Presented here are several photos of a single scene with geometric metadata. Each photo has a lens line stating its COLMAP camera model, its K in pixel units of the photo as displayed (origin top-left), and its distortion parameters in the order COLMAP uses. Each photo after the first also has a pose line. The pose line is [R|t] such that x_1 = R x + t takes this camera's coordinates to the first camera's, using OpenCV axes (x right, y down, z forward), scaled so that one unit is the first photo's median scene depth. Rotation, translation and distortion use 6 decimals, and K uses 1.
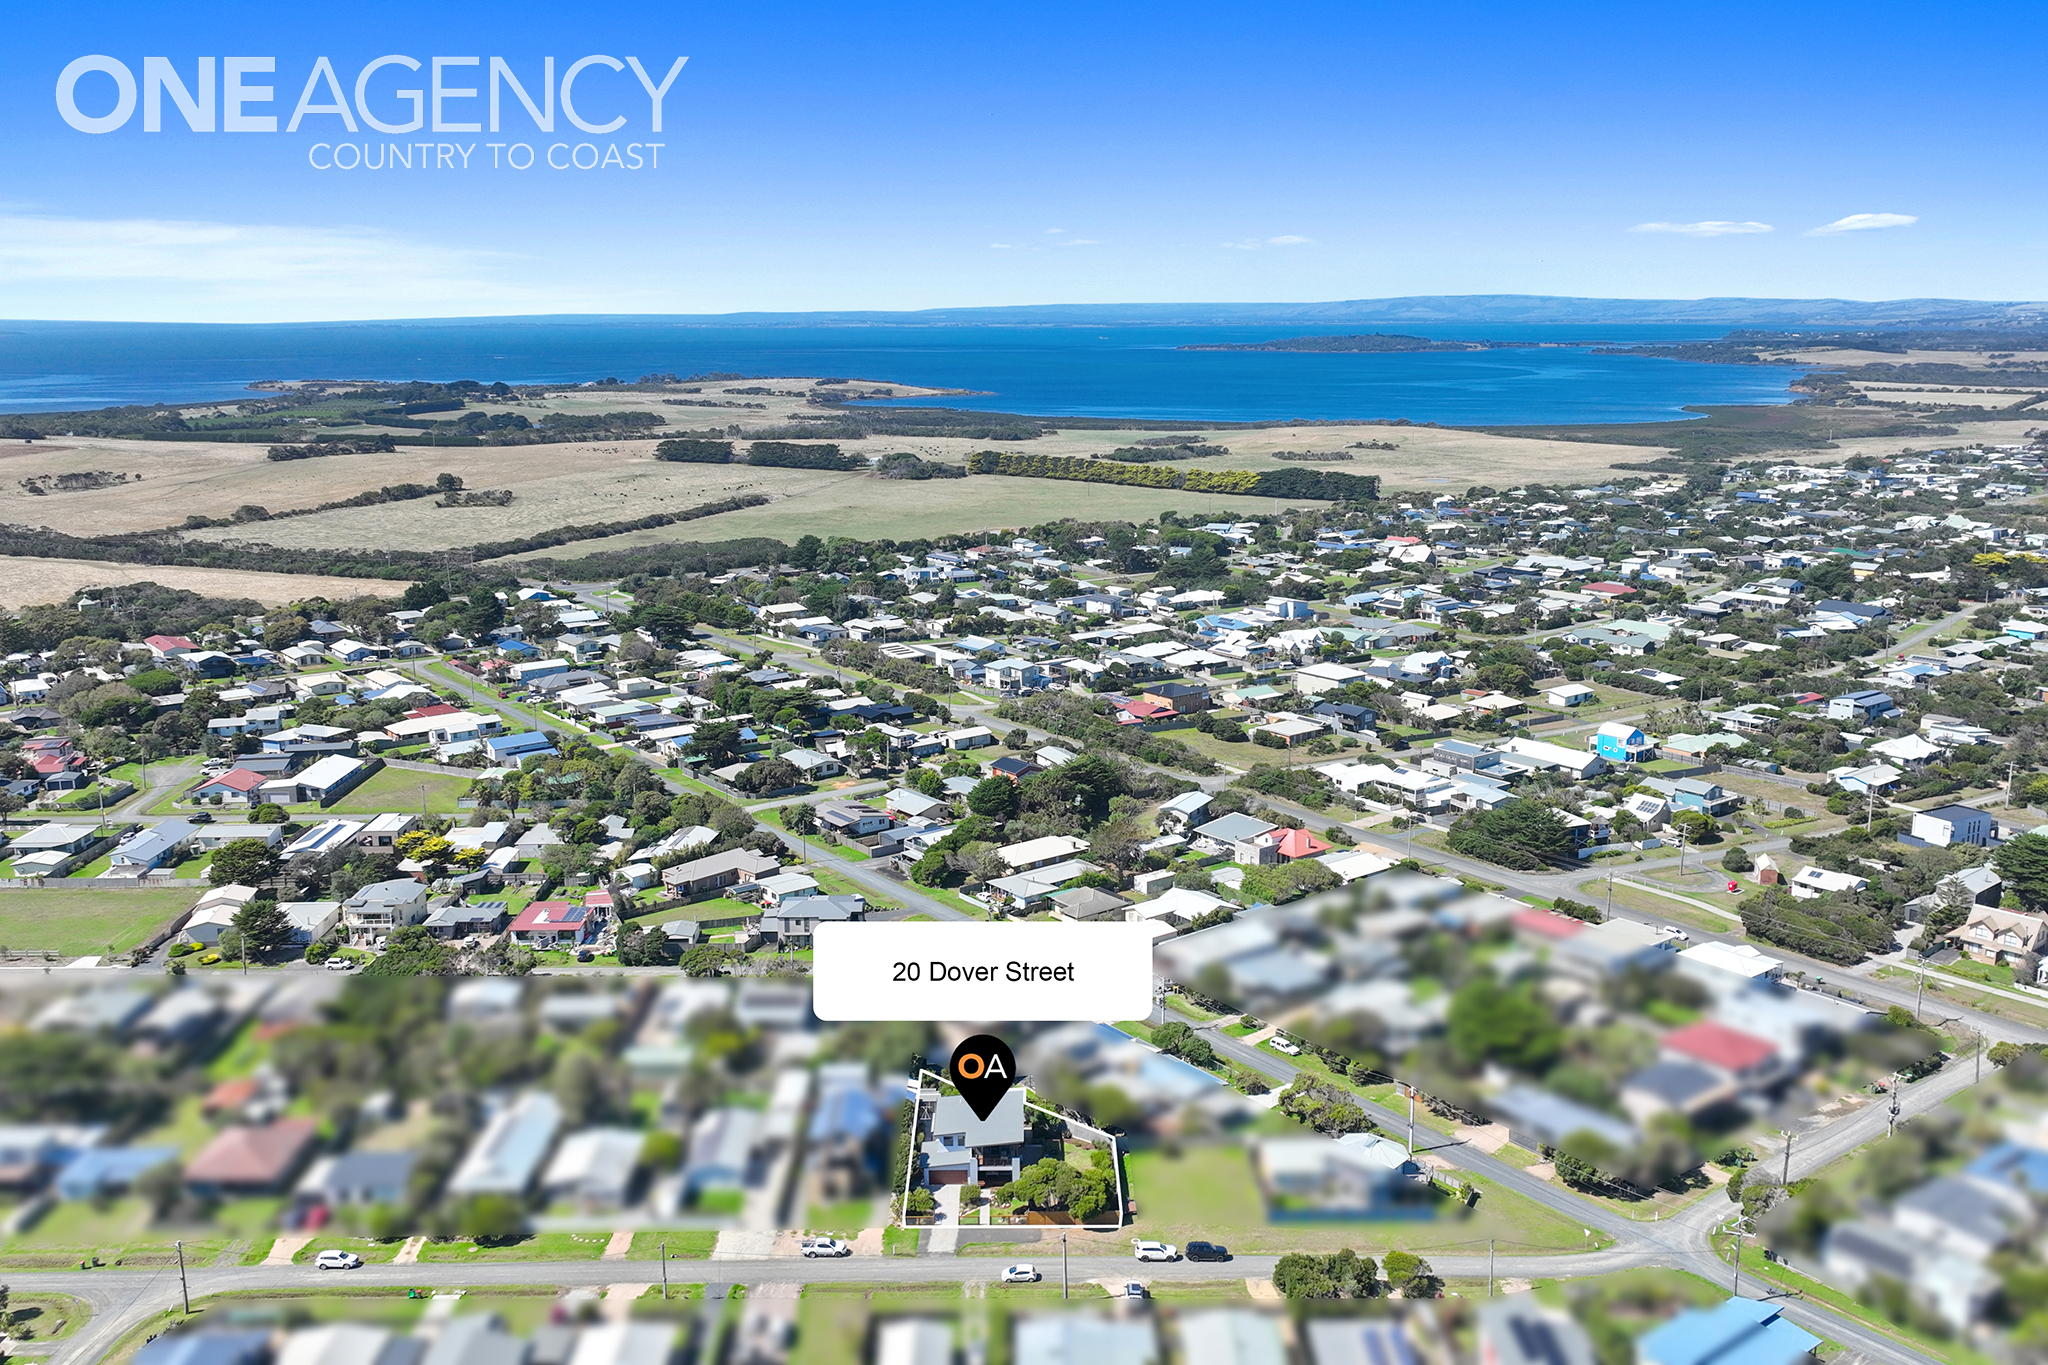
lens RADIAL K [[1677.2, 0, 1060.2], [0, 1677.2, 682.3], [0, 0, 1]] dist [-0.001955, 0.005412]
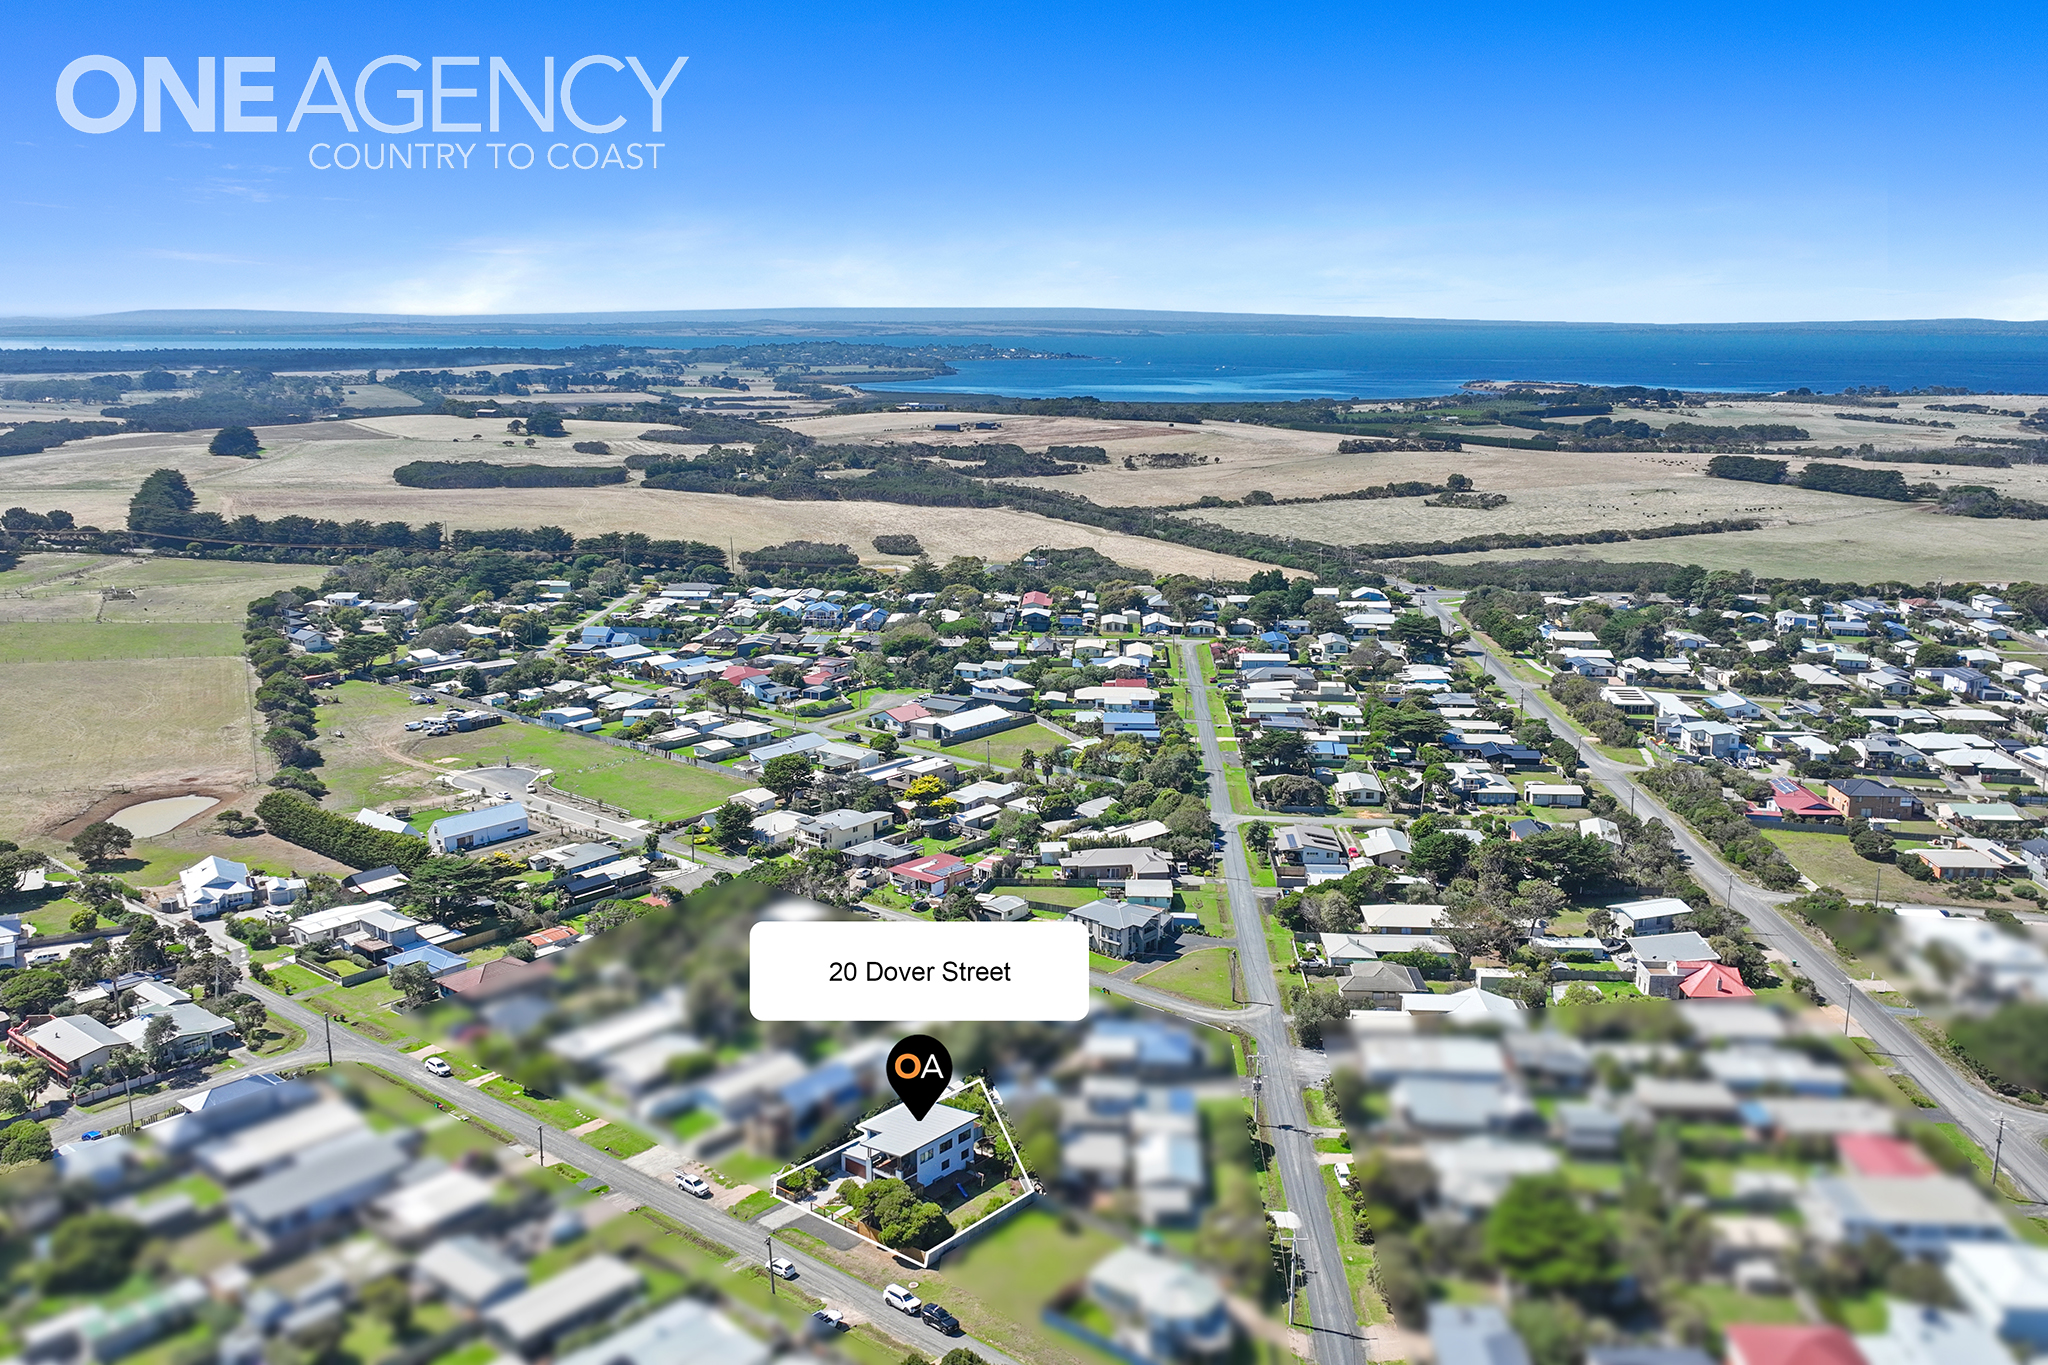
lens RADIAL K [[1677.2, 0, 1060.2], [0, 1677.2, 682.3], [0, 0, 1]] dist [-0.001955, 0.005412]
pose [[0.769465, 0.142309, -0.622633, 0.111687], [-0.144157, 0.988402, 0.047757, -0.012029], [0.622208, 0.053010, 0.781055, 0.045981]]
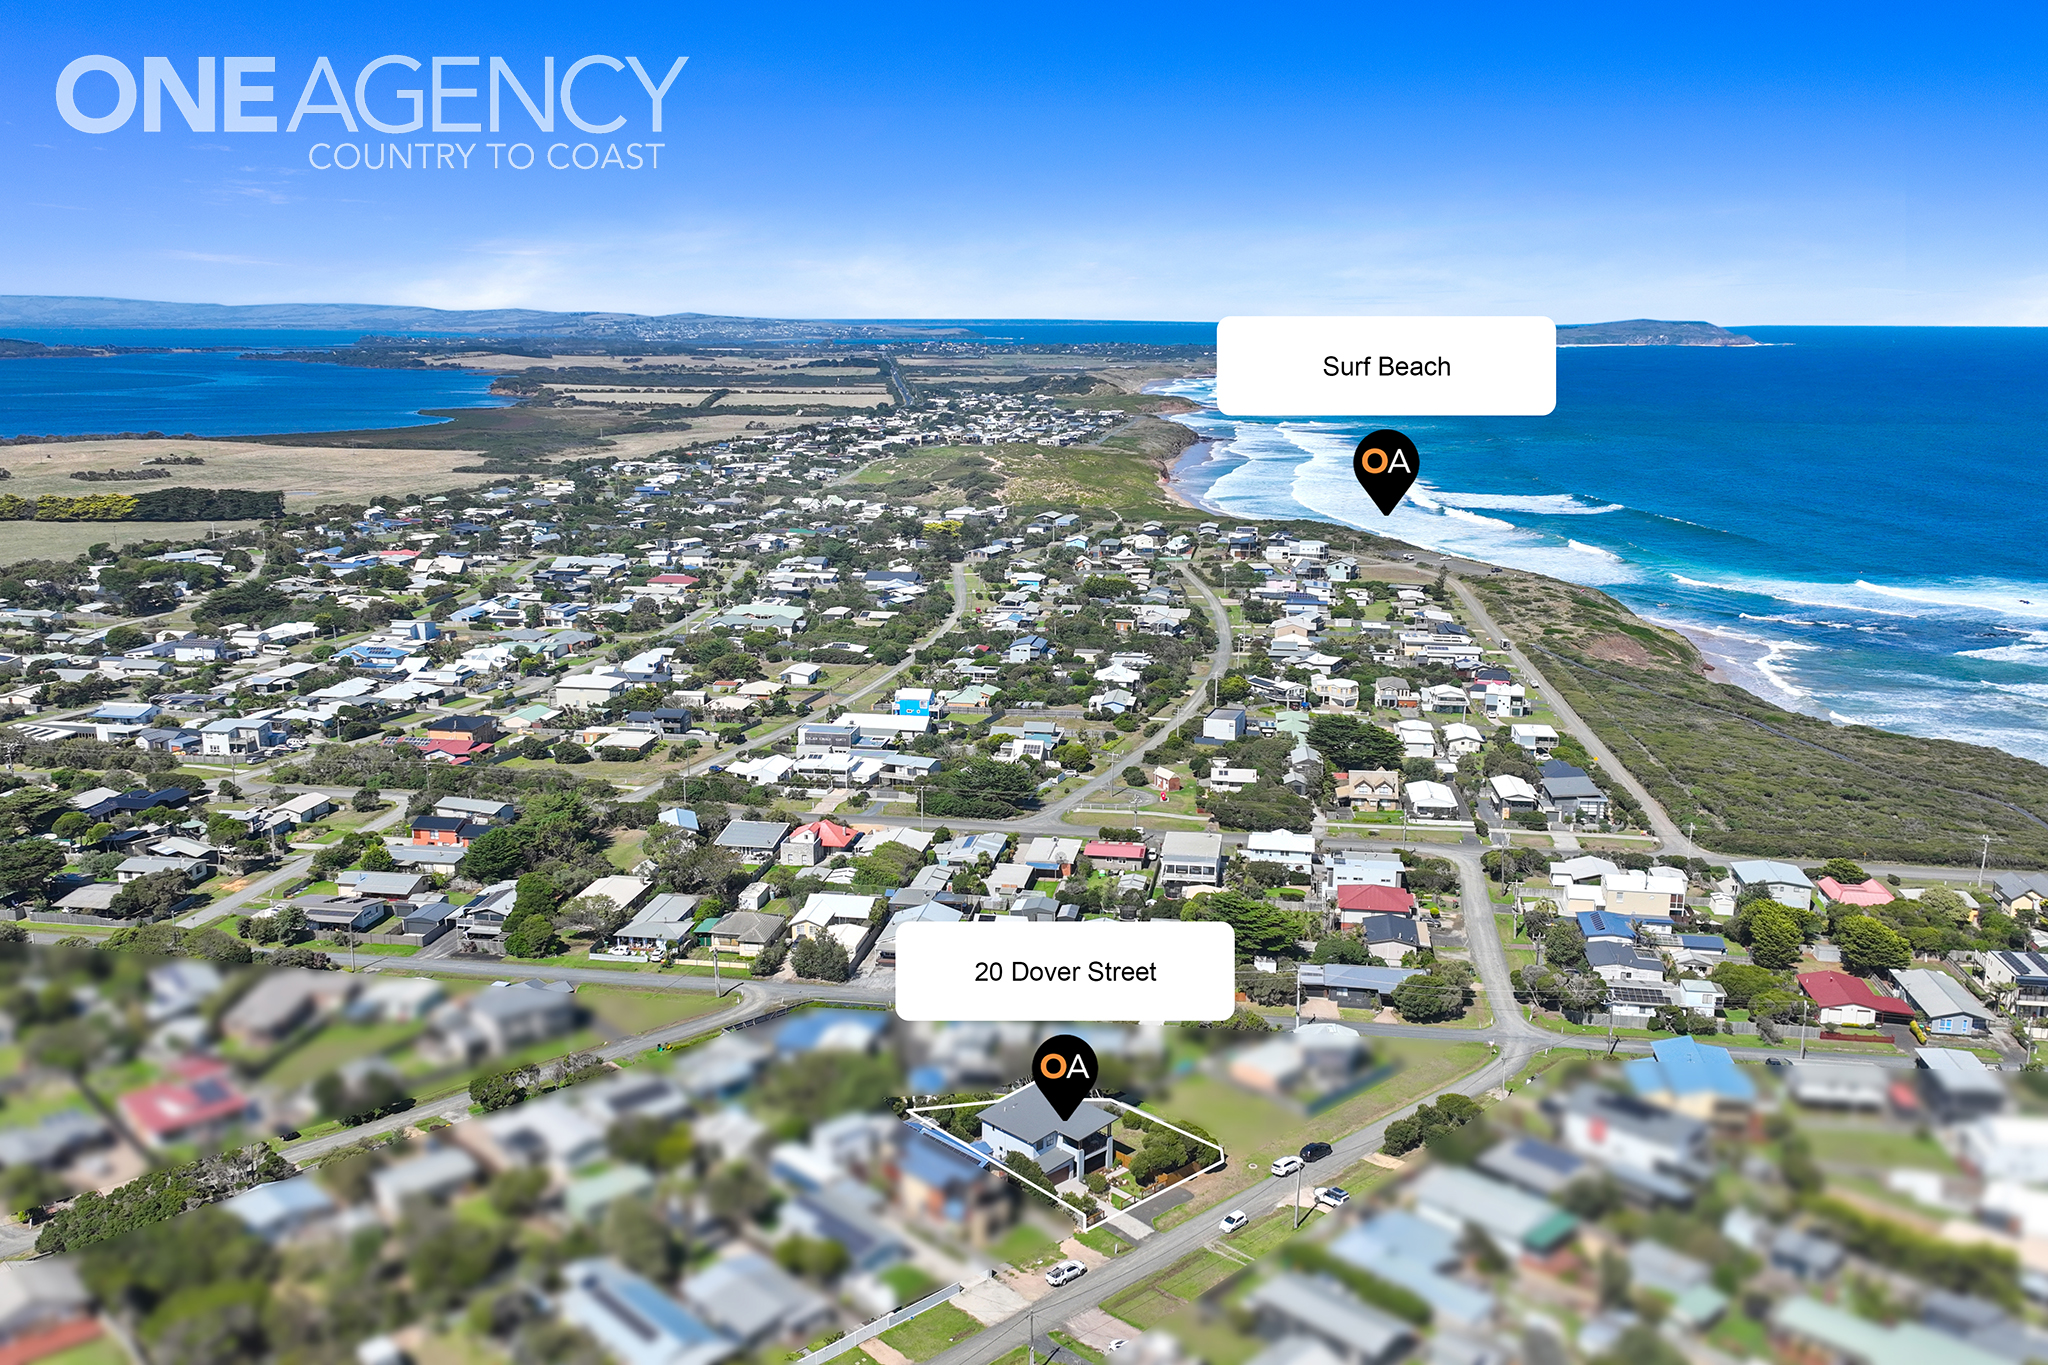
lens RADIAL K [[1677.2, 0, 1060.2], [0, 1677.2, 682.3], [0, 0, 1]] dist [-0.001955, 0.005412]
pose [[0.736402, -0.132473, 0.663448, -0.123741], [0.134441, 0.989739, 0.048400, -0.007299], [-0.663052, 0.053553, 0.746655, 0.045743]]
